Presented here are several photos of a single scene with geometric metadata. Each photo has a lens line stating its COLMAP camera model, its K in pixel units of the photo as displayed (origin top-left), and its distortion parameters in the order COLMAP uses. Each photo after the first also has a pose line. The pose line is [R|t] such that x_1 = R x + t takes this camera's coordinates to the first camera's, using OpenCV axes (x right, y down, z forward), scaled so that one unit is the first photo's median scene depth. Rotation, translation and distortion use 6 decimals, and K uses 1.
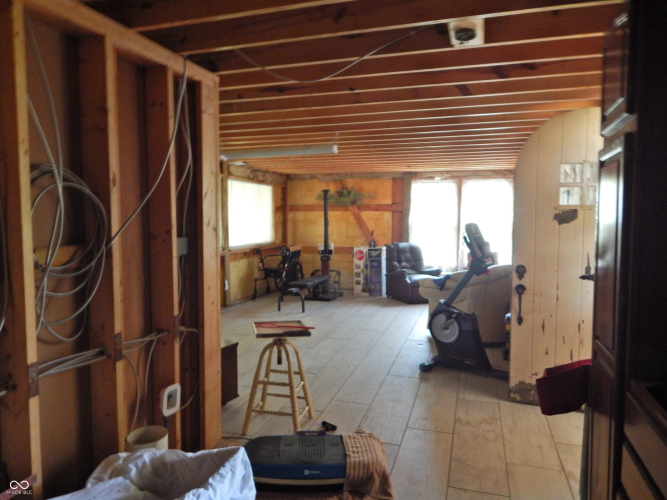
lens RADIAL K [[471.7, 0, 336.0], [0, 471.7, 249.5], [0, 0, 1]] dist [0.029892, -0.005172]
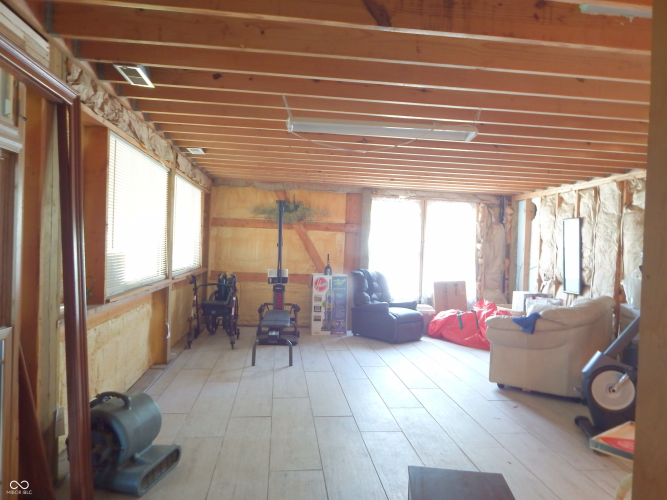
lens RADIAL K [[471.7, 0, 336.0], [0, 471.7, 249.5], [0, 0, 1]] dist [0.029892, -0.005172]
pose [[0.916429, 0.029983, 0.399072, -0.244514], [-0.009714, 0.998562, -0.052718, -0.005165], [-0.400079, 0.044435, 0.915403, 0.248174]]
